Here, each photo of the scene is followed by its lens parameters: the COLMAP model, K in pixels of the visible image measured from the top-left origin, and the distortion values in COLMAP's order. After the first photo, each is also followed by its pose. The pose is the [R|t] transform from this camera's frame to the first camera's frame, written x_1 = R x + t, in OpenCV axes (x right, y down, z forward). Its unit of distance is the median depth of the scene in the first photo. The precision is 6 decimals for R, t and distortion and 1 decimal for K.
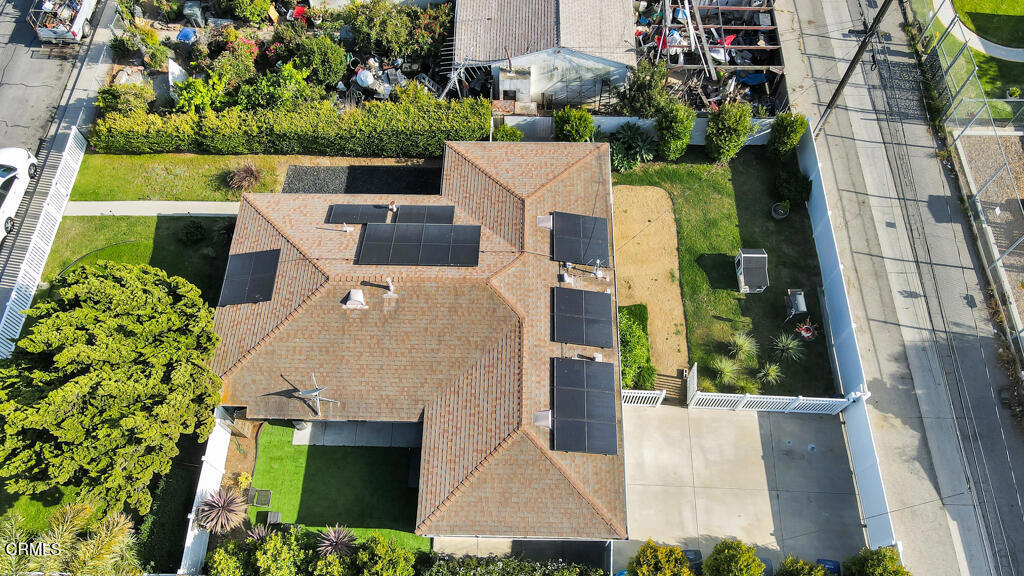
lens RADIAL K [[782.5, 0, 512.0], [0, 782.5, 288.0], [0, 0, 1]] dist [-0.001216, 0.001799]
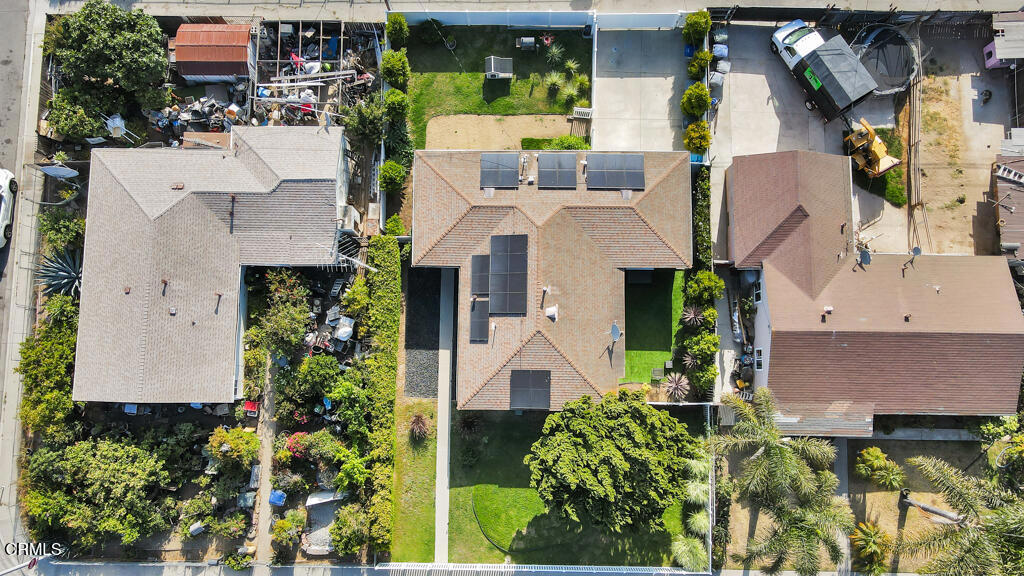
lens RADIAL K [[782.5, 0, 512.0], [0, 782.5, 288.0], [0, 0, 1]] dist [-0.001216, 0.001799]
pose [[-0.016457, -0.991871, 0.126175, -0.321791], [0.879946, 0.045556, 0.472885, -0.732130], [-0.474789, 0.118810, 0.872043, -0.292248]]
